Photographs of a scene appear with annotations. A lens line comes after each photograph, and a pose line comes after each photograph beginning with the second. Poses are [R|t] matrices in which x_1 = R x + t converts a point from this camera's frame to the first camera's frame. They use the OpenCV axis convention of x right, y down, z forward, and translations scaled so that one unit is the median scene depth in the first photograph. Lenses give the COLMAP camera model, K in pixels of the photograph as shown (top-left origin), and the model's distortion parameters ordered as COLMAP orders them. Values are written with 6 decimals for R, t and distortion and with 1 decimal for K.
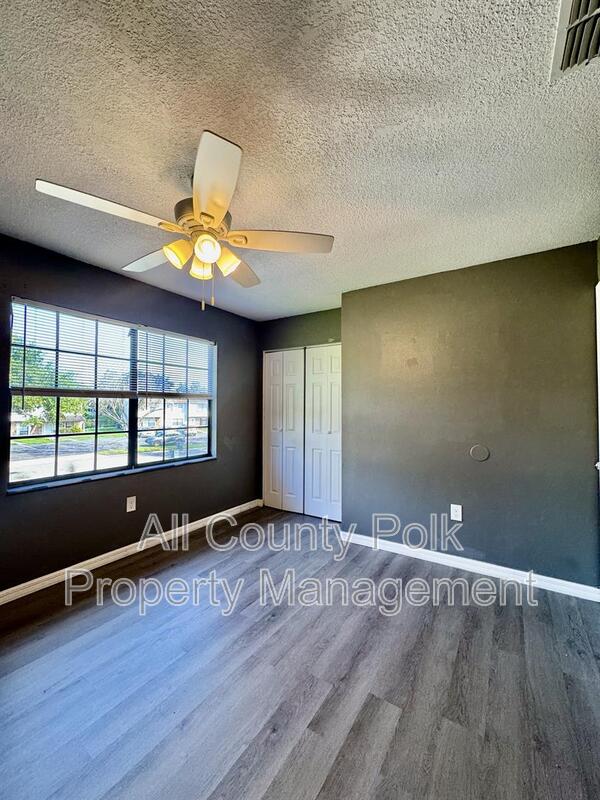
lens RADIAL K [[319.8, 0, 304.8], [0, 319.8, 405.3], [0, 0, 1]] dist [-0.001995, 0.000577]
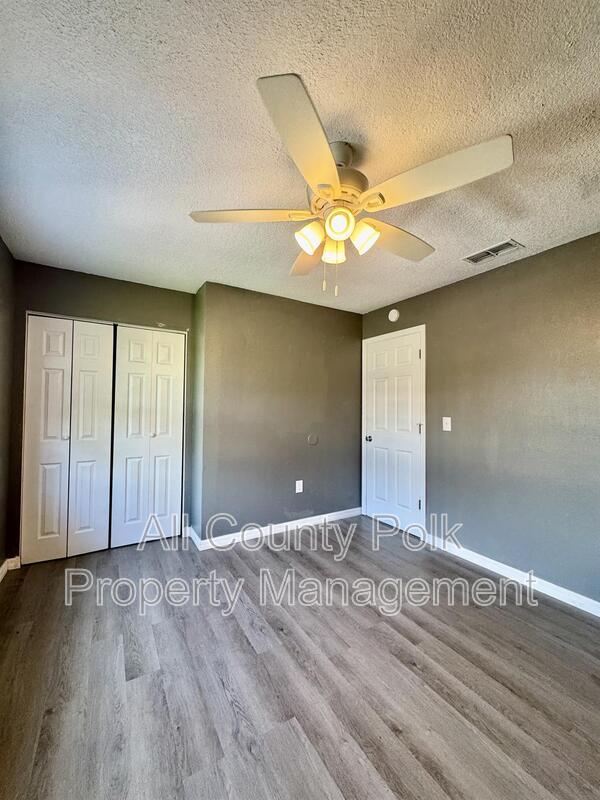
lens RADIAL K [[318.7, 0, 300.0], [0, 318.7, 400.0], [0, 0, 1]] dist [-0.011251, 0.002764]
pose [[0.447258, 0.025690, 0.894036, -0.668751], [-0.009436, 0.999667, -0.024005, 0.015123], [-0.894355, 0.002300, 0.447351, 0.400539]]
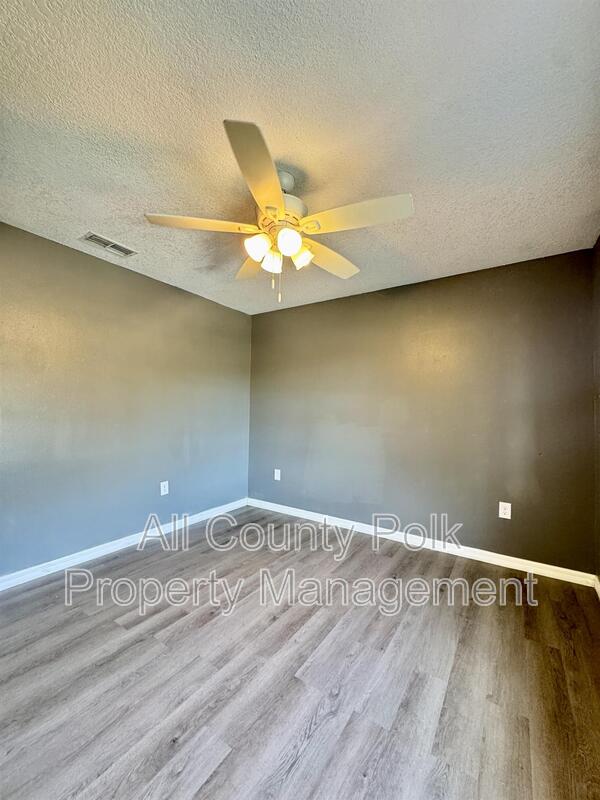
lens RADIAL K [[318.1, 0, 292.5], [0, 318.1, 415.4], [0, 0, 1]] dist [0.001057, 0.000209]
pose [[-0.998761, -0.018403, 0.046232, -0.245890], [-0.017215, 0.999514, 0.025975, 0.027027], [-0.046687, 0.025147, -0.998593, 1.153333]]
